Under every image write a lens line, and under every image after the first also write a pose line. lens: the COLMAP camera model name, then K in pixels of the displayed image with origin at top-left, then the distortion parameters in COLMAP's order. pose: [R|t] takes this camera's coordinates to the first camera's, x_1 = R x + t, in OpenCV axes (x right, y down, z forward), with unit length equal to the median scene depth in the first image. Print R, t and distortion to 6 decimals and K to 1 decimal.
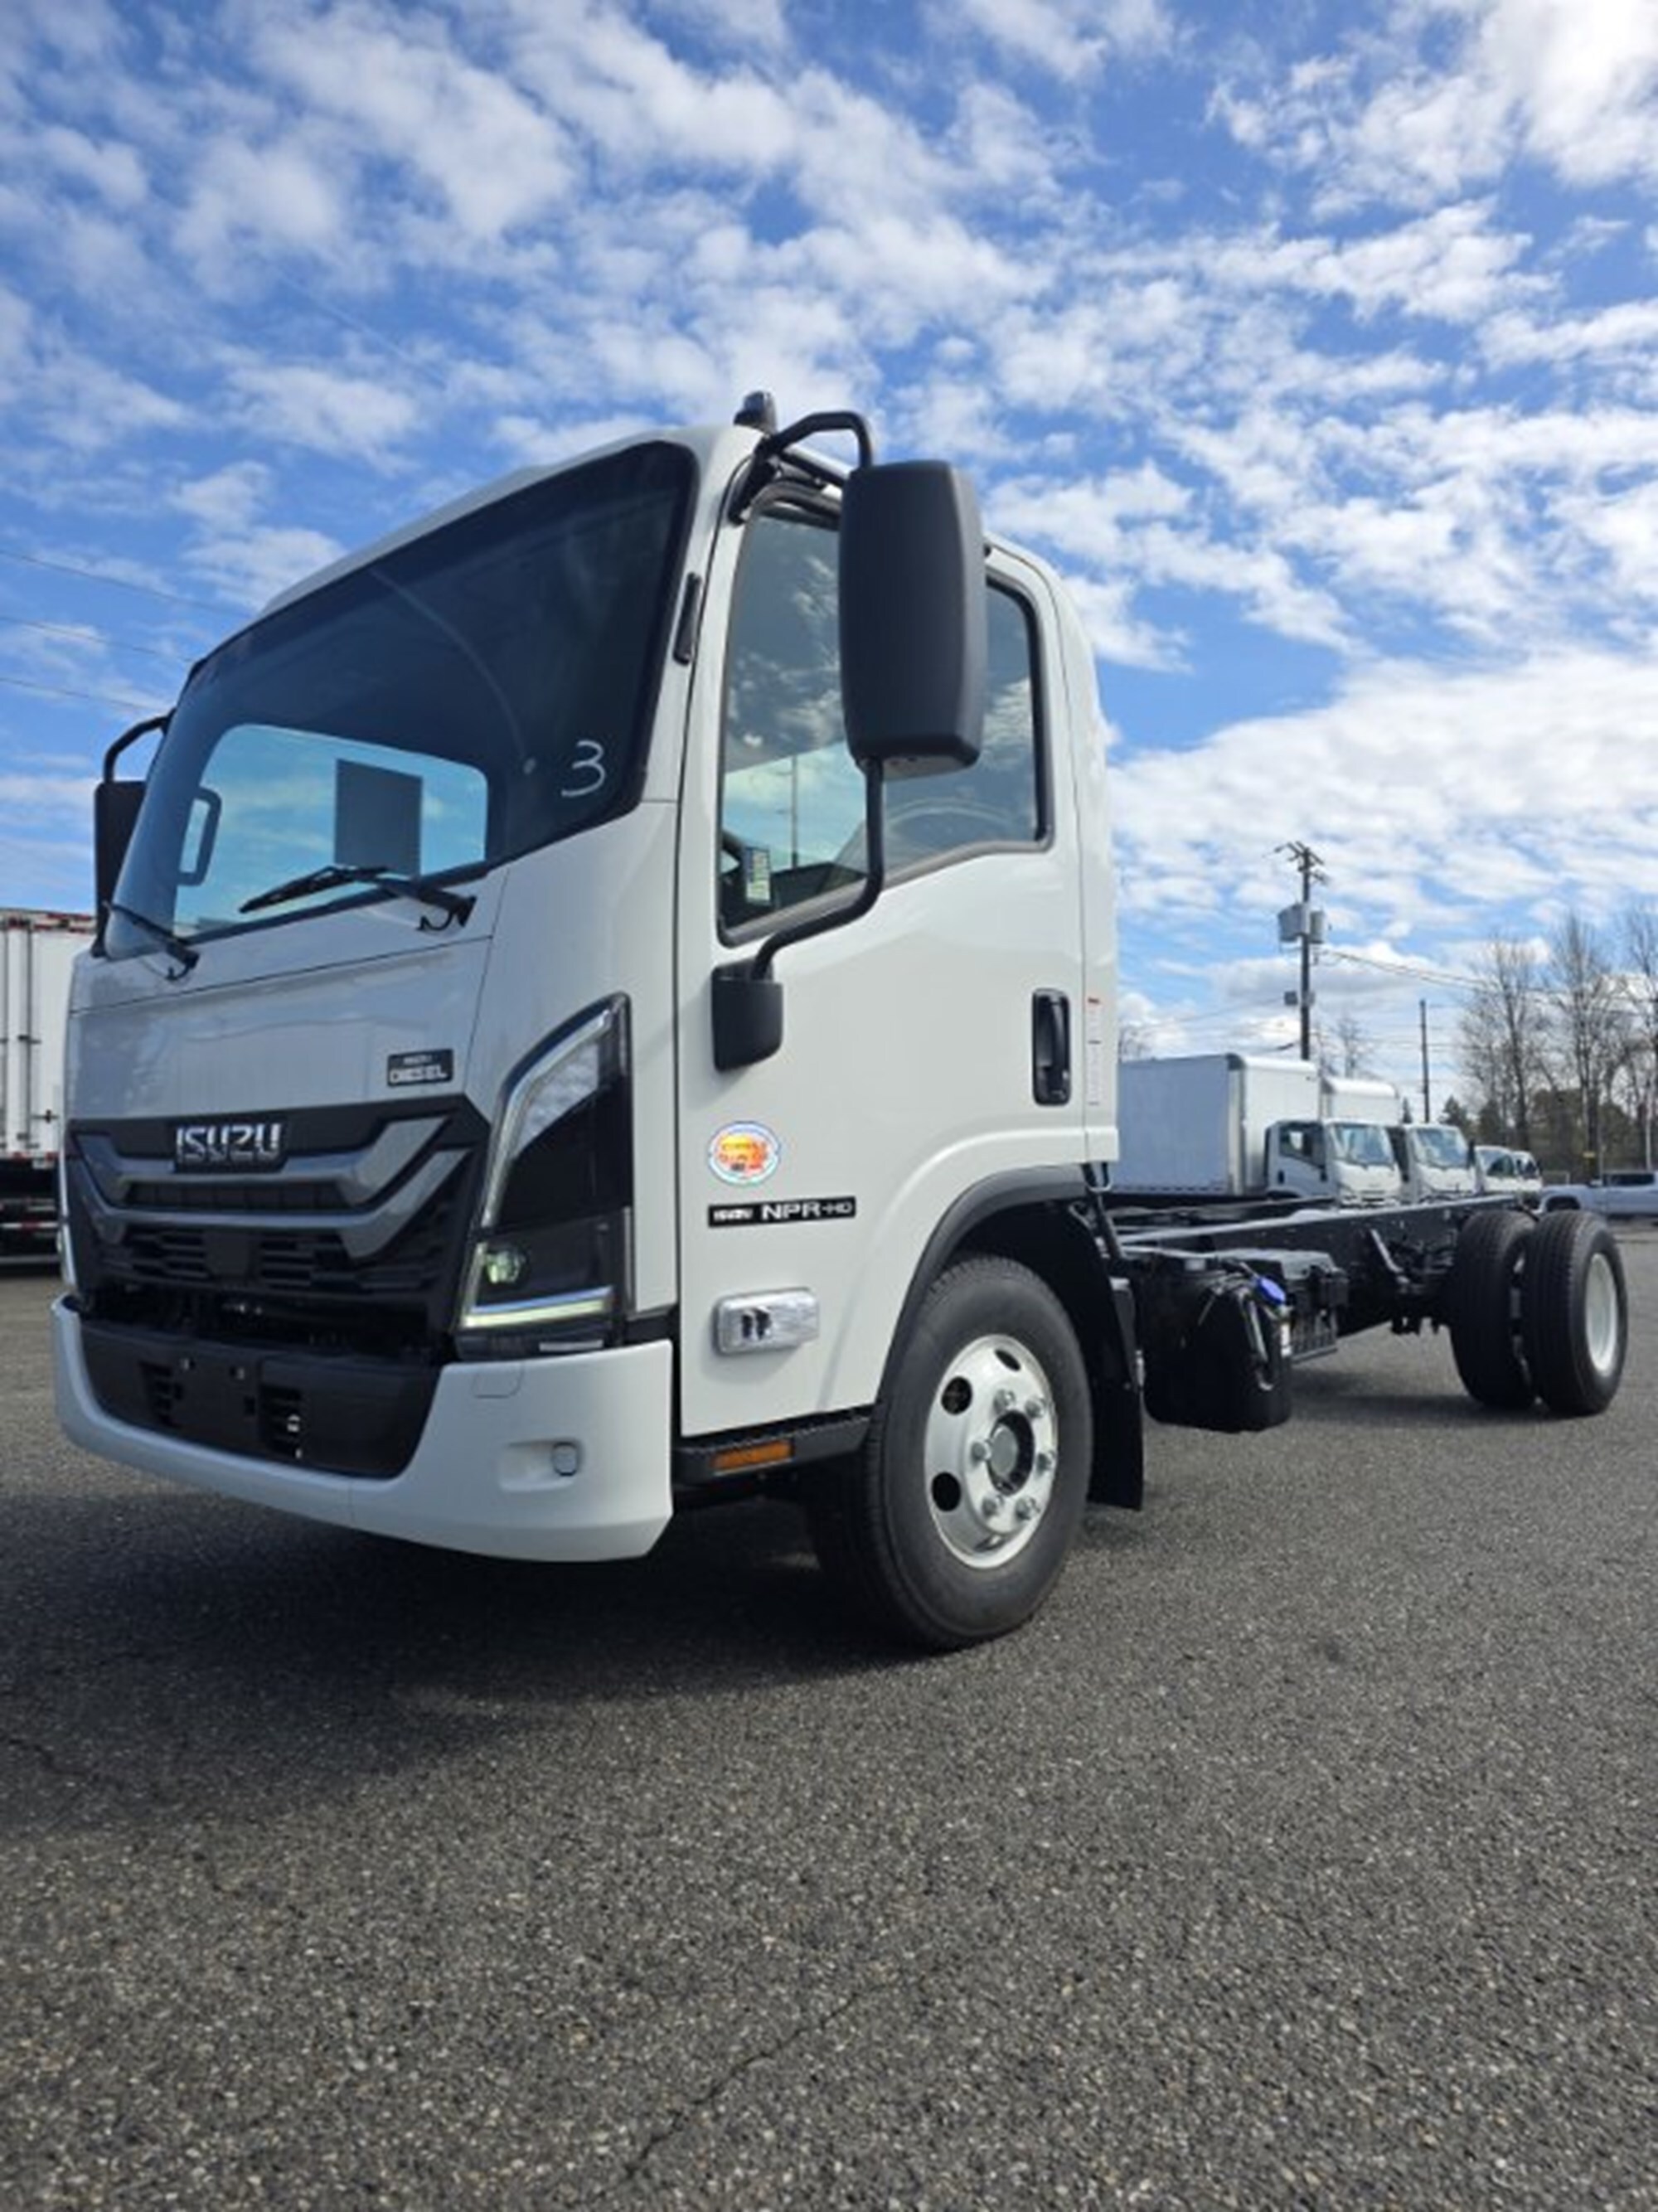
lens RADIAL K [[1467.8, 0, 832.3], [0, 1467.8, 1133.3], [0, 0, 1]] dist [0.003800, -0.000189]
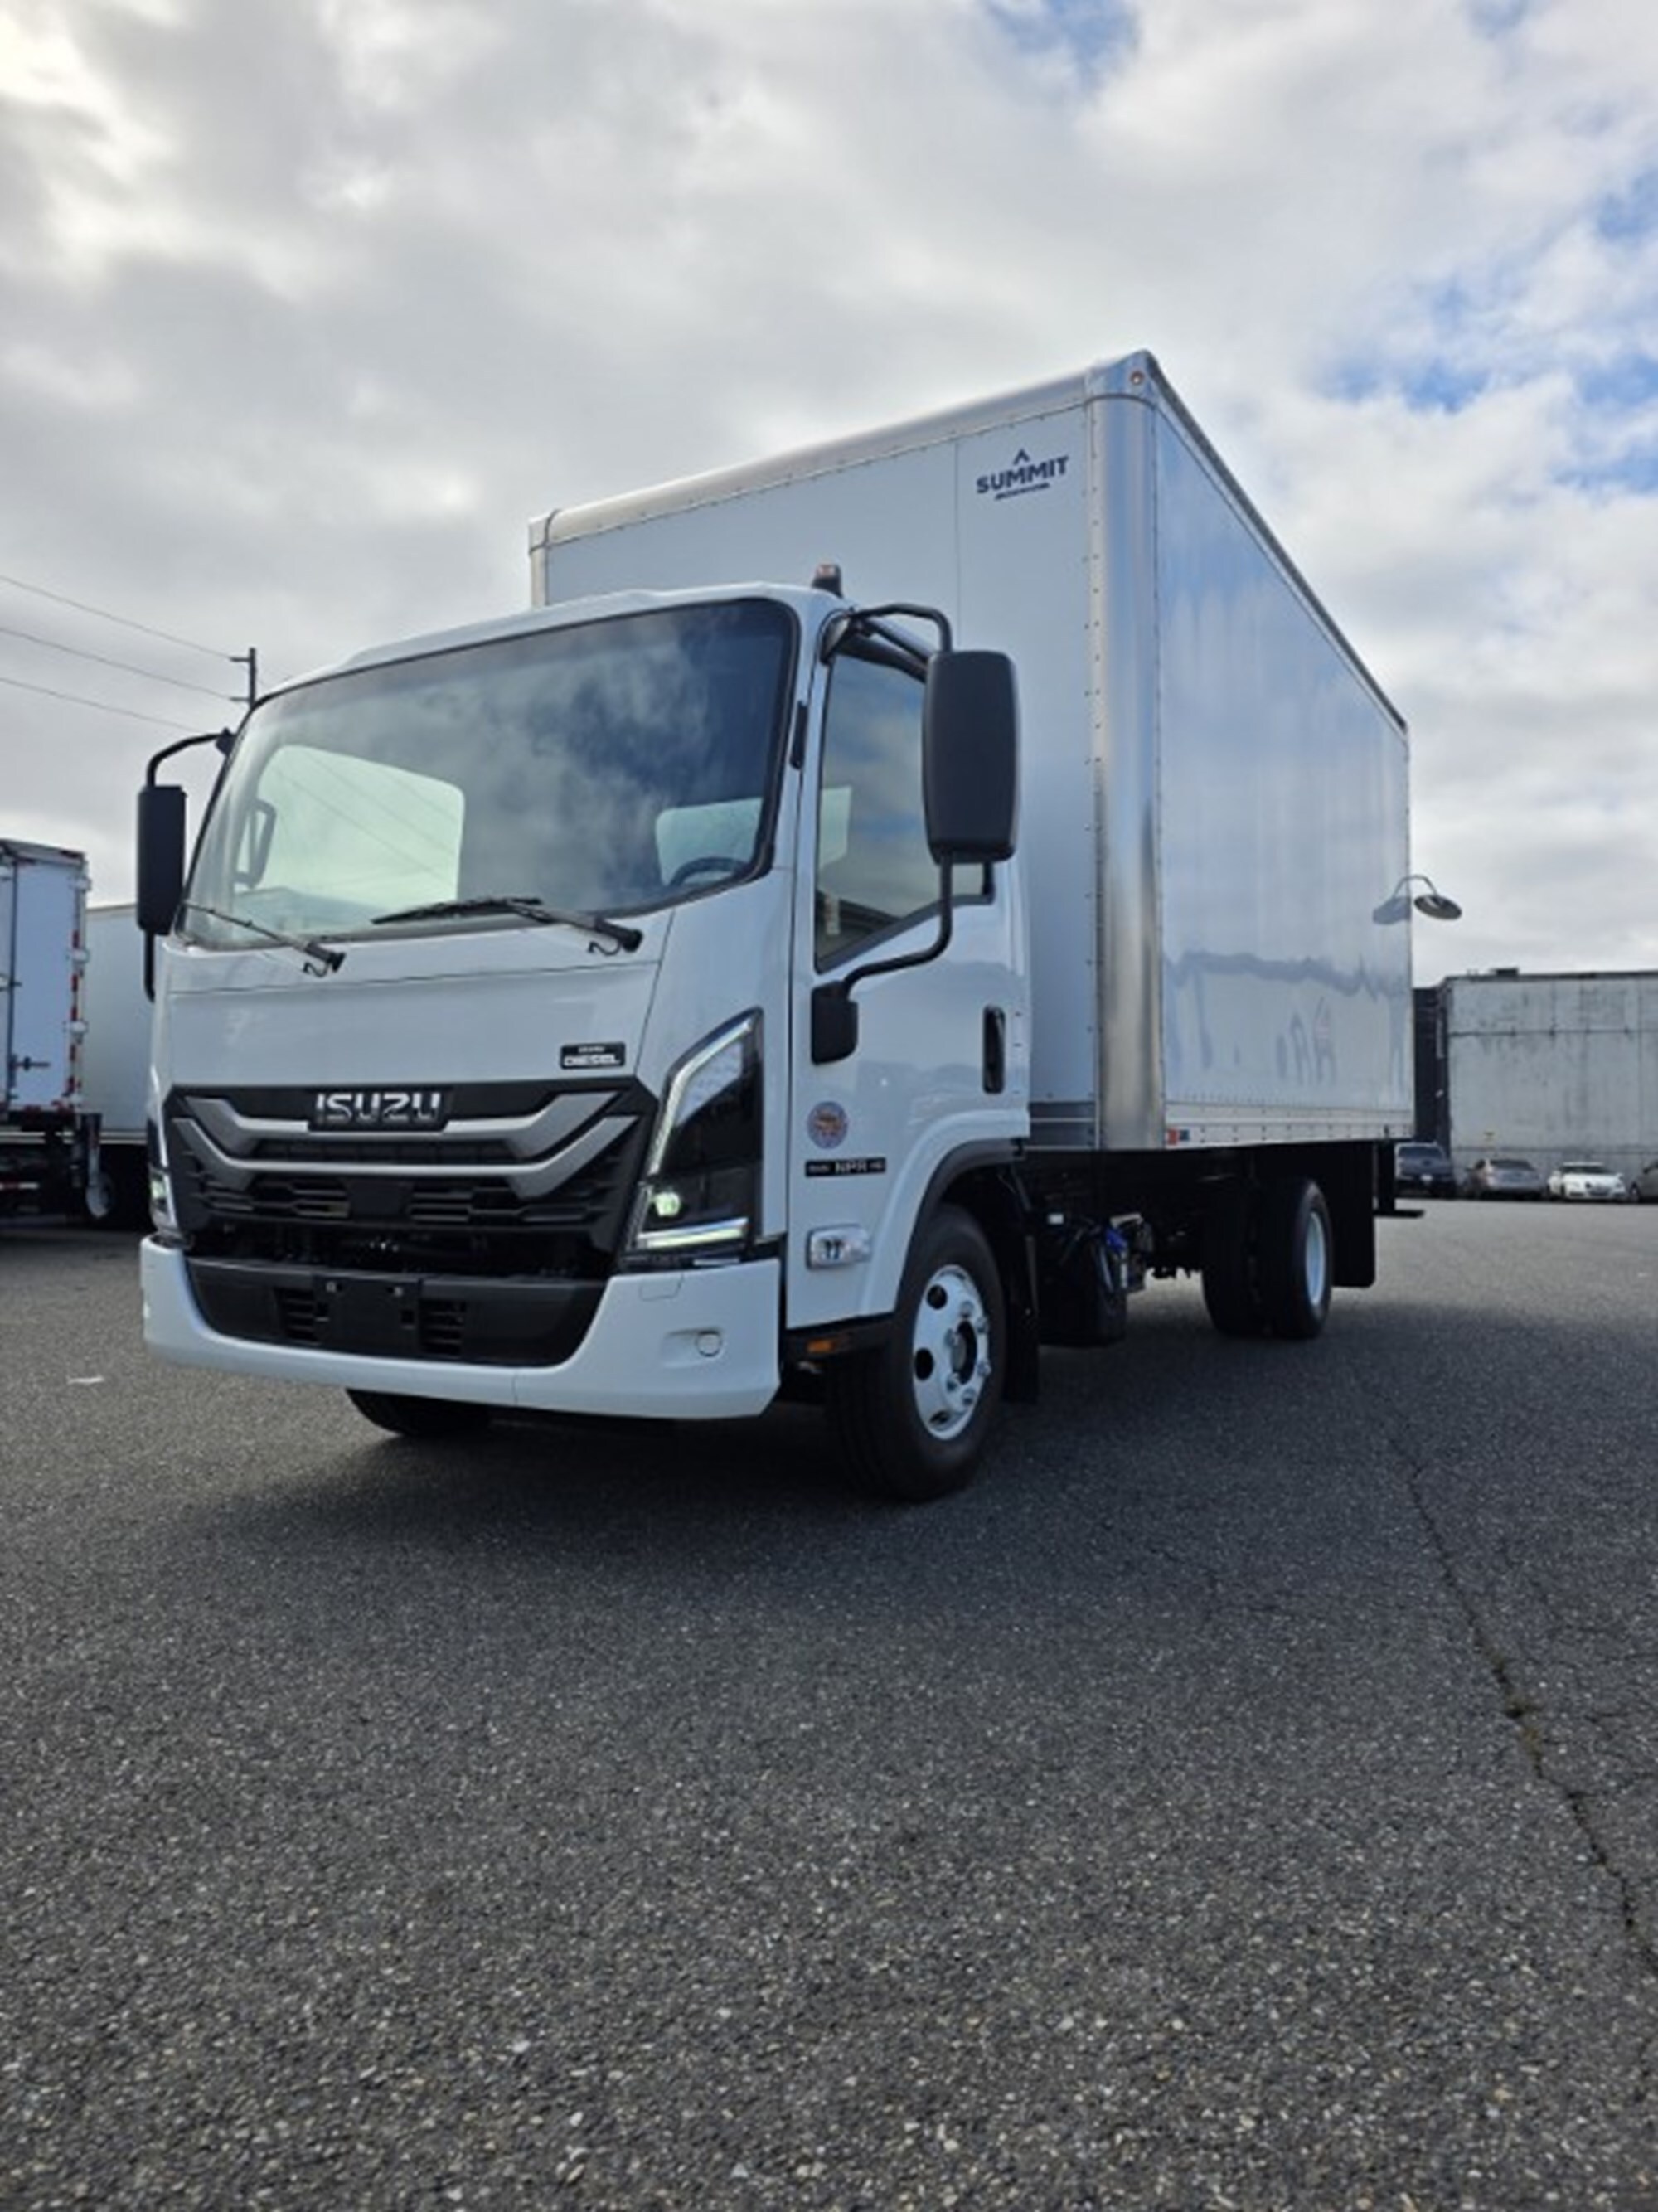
lens RADIAL K [[1483.0, 0, 837.8], [0, 1483.0, 1099.3], [0, 0, 1]] dist [0.001667, -0.001089]
pose [[0.978221, 0.024291, 0.206141, -0.334520], [-0.022363, 0.999682, -0.011676, 0.006383], [-0.206359, 0.006812, 0.978453, -0.359240]]
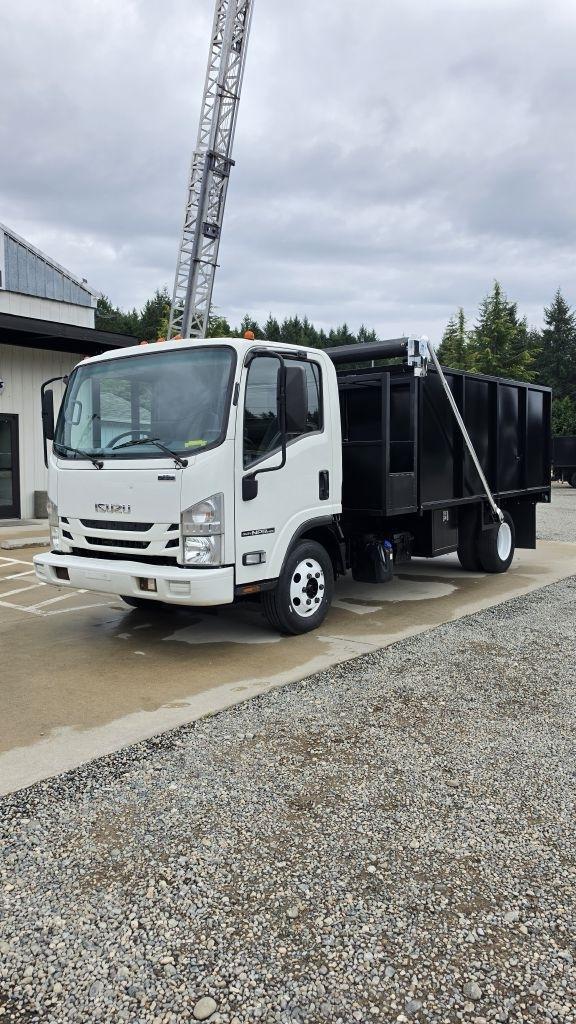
lens RADIAL K [[739.0, 0, 289.1], [0, 739.0, 559.8], [0, 0, 1]] dist [-0.004936, -0.109577]
pose [[0.998016, -0.006263, 0.062651, -0.078843], [-0.003184, 0.988746, 0.149567, -0.192726], [-0.062882, -0.149470, 0.986765, -1.153878]]
